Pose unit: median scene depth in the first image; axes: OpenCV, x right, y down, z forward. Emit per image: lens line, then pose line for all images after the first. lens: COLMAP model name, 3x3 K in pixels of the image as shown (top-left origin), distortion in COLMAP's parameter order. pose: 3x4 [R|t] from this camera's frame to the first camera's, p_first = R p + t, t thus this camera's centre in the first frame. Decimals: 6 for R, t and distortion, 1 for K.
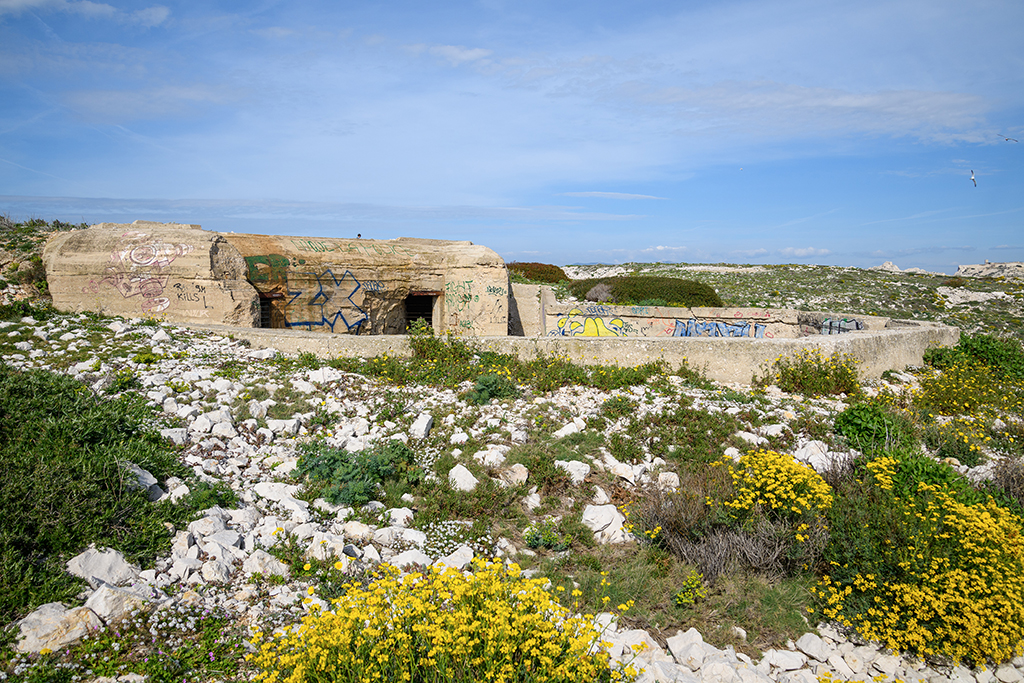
lens RADIAL K [[707.1, 0, 511.8], [0, 707.1, 341.5], [0, 0, 1]] dist [0.001046, 0.000023]
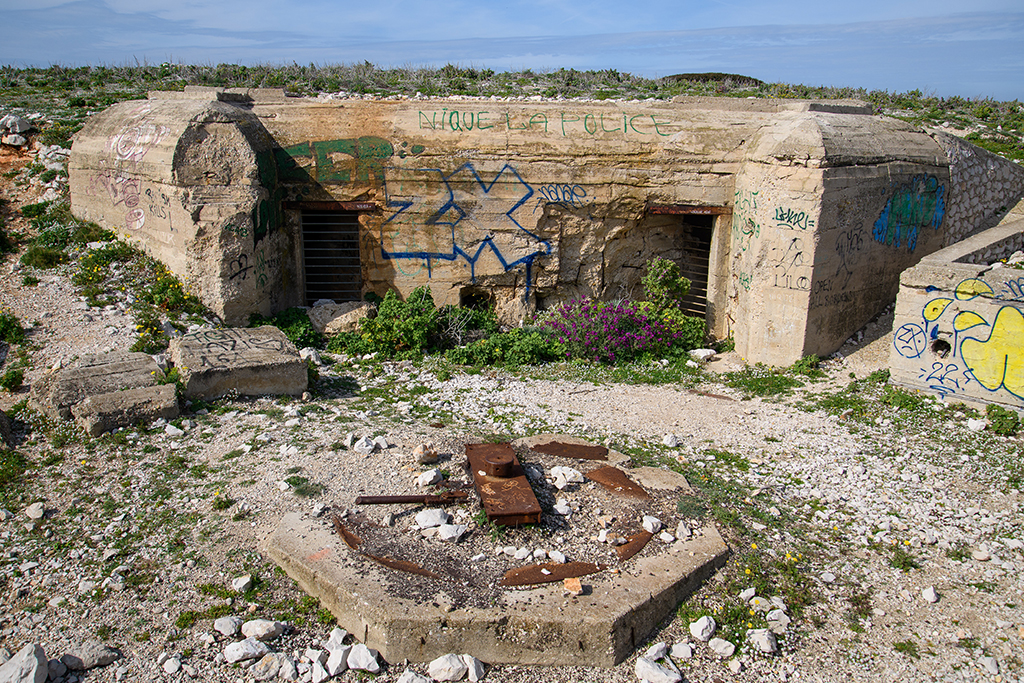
lens RADIAL K [[857.0, 0, 512.1], [0, 857.0, 341.6], [0, 0, 1]] dist [-0.000899, -0.000457]
pose [[0.724450, 0.177591, -0.666059, 0.249169], [-0.074009, 0.980697, 0.180986, -0.087480], [0.685343, -0.081821, 0.723609, 0.508416]]
